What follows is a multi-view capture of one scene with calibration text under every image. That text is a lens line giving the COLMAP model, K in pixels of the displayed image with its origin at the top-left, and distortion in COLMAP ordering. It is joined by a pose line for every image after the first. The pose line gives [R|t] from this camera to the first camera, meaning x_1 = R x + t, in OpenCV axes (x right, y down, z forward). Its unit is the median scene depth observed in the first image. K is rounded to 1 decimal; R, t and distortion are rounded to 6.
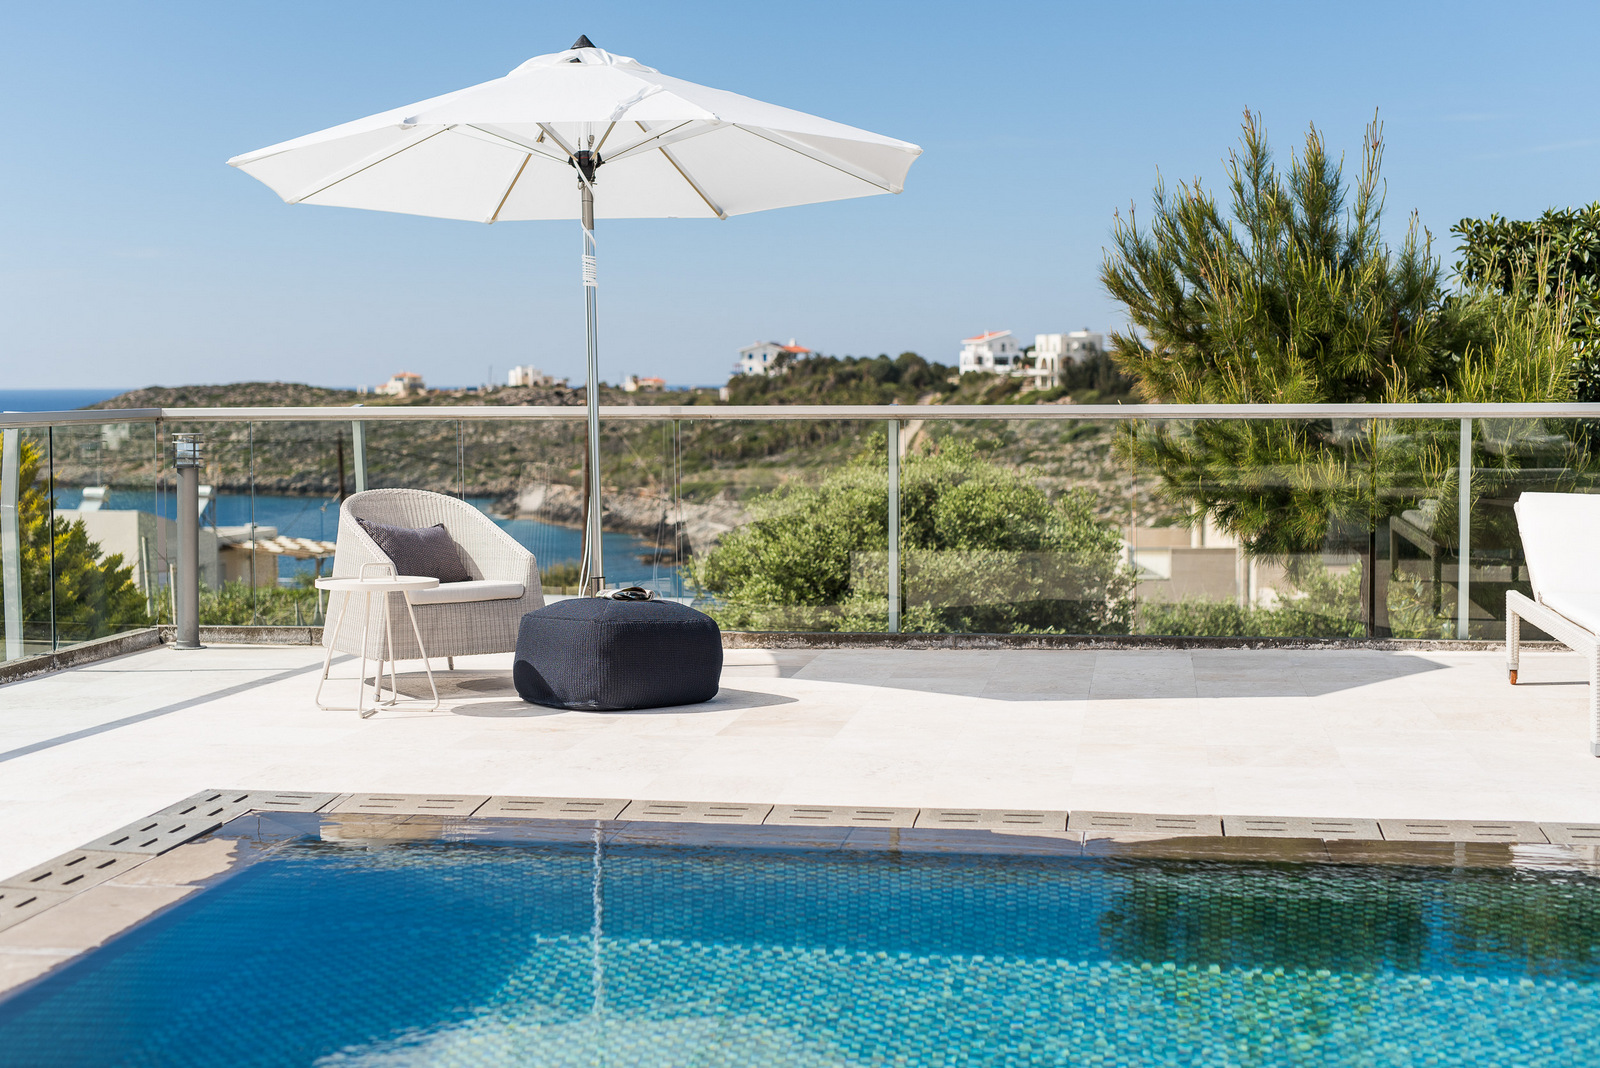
lens RADIAL K [[2279.7, 0, 800.0], [0, 2279.7, 534.0], [0, 0, 1]] dist [0.016569, -0.011011]
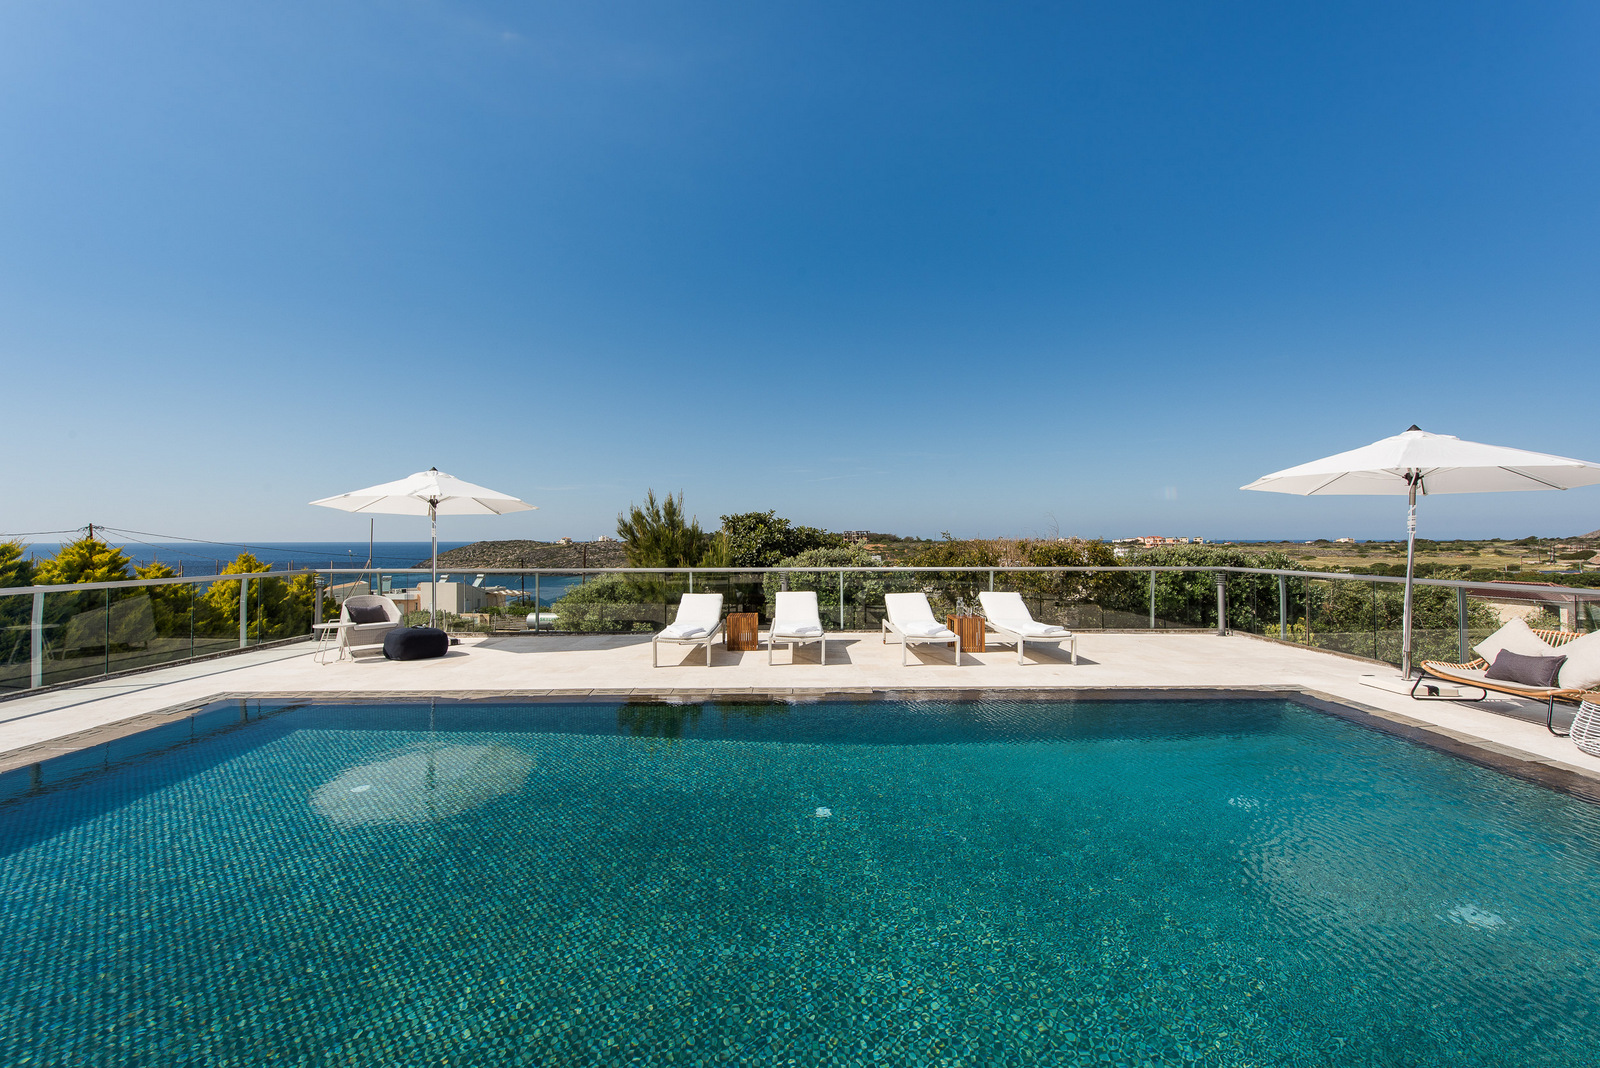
lens RADIAL K [[658.2, 0, 802.9], [0, 658.2, 528.1], [0, 0, 1]] dist [0.027717, -0.005082]
pose [[0.984898, 0.007279, 0.172983, 0.260044], [0.007603, 0.996334, -0.085214, -0.025610], [-0.172969, 0.085242, 0.981232, -0.104779]]
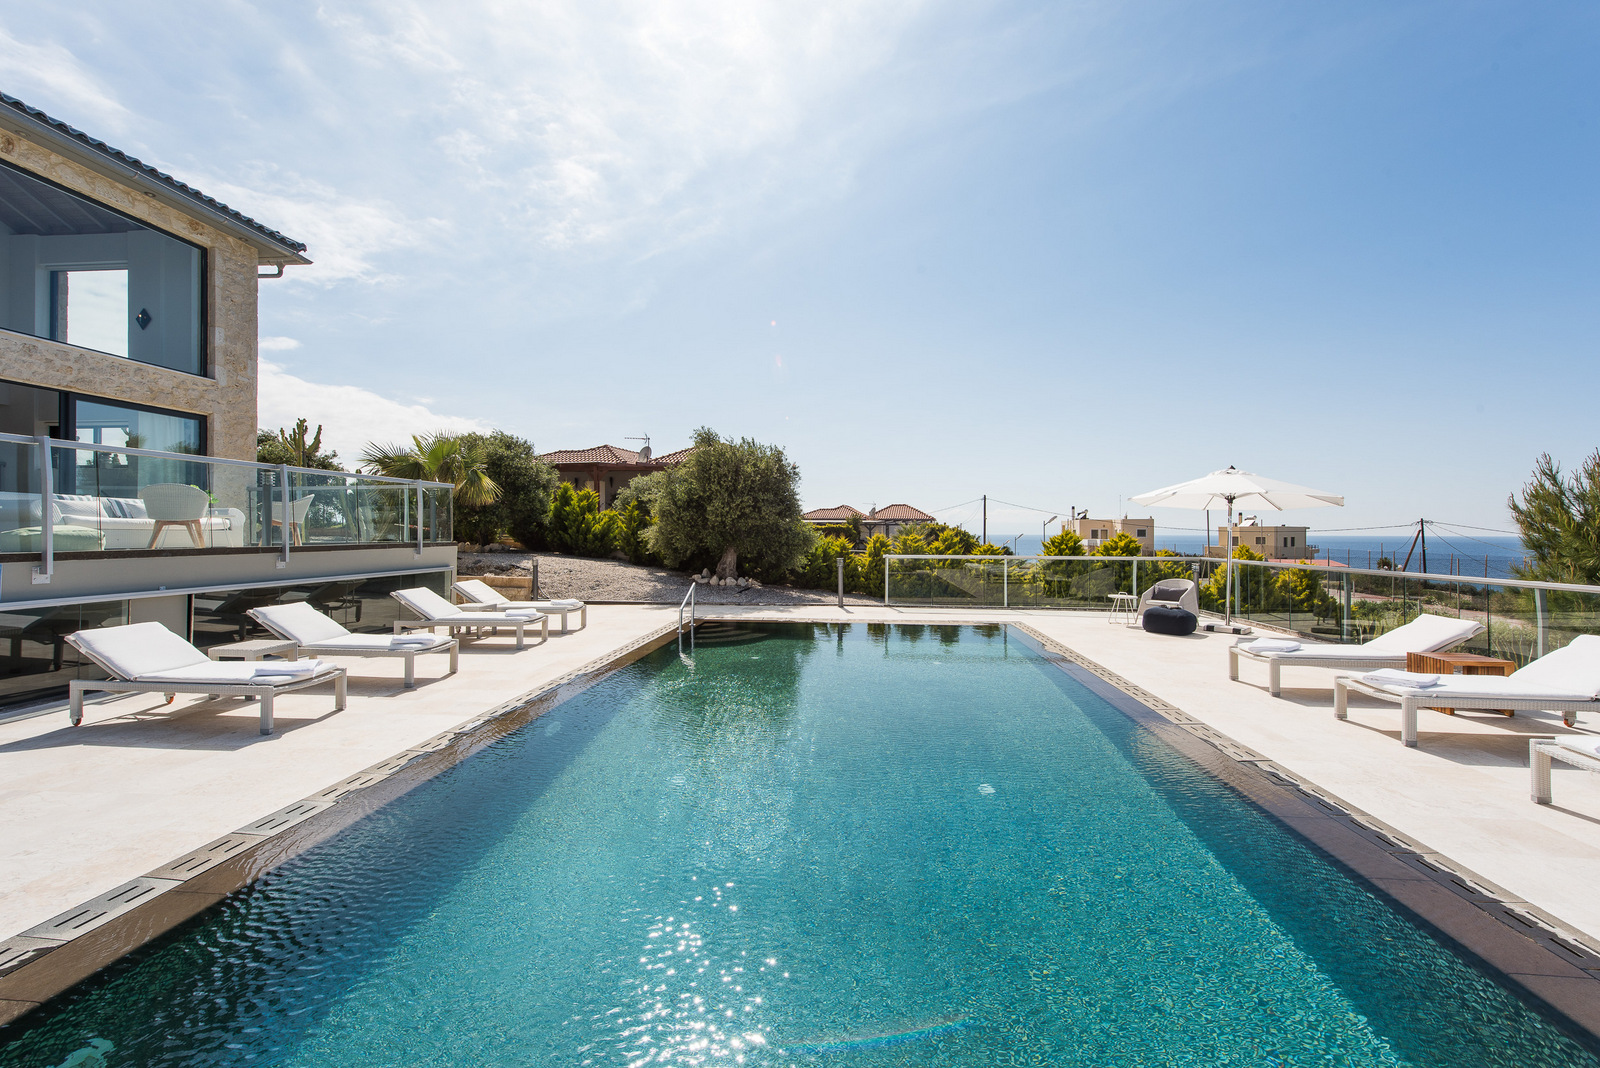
lens RADIAL K [[634.4, 0, 803.9], [0, 634.4, 533.1], [0, 0, 1]] dist [0.033818, -0.004828]
pose [[0.061283, 0.008901, -0.998081, 0.830518], [-0.074003, 0.997249, 0.004350, -0.048968], [0.995373, 0.073594, 0.061773, 0.188422]]
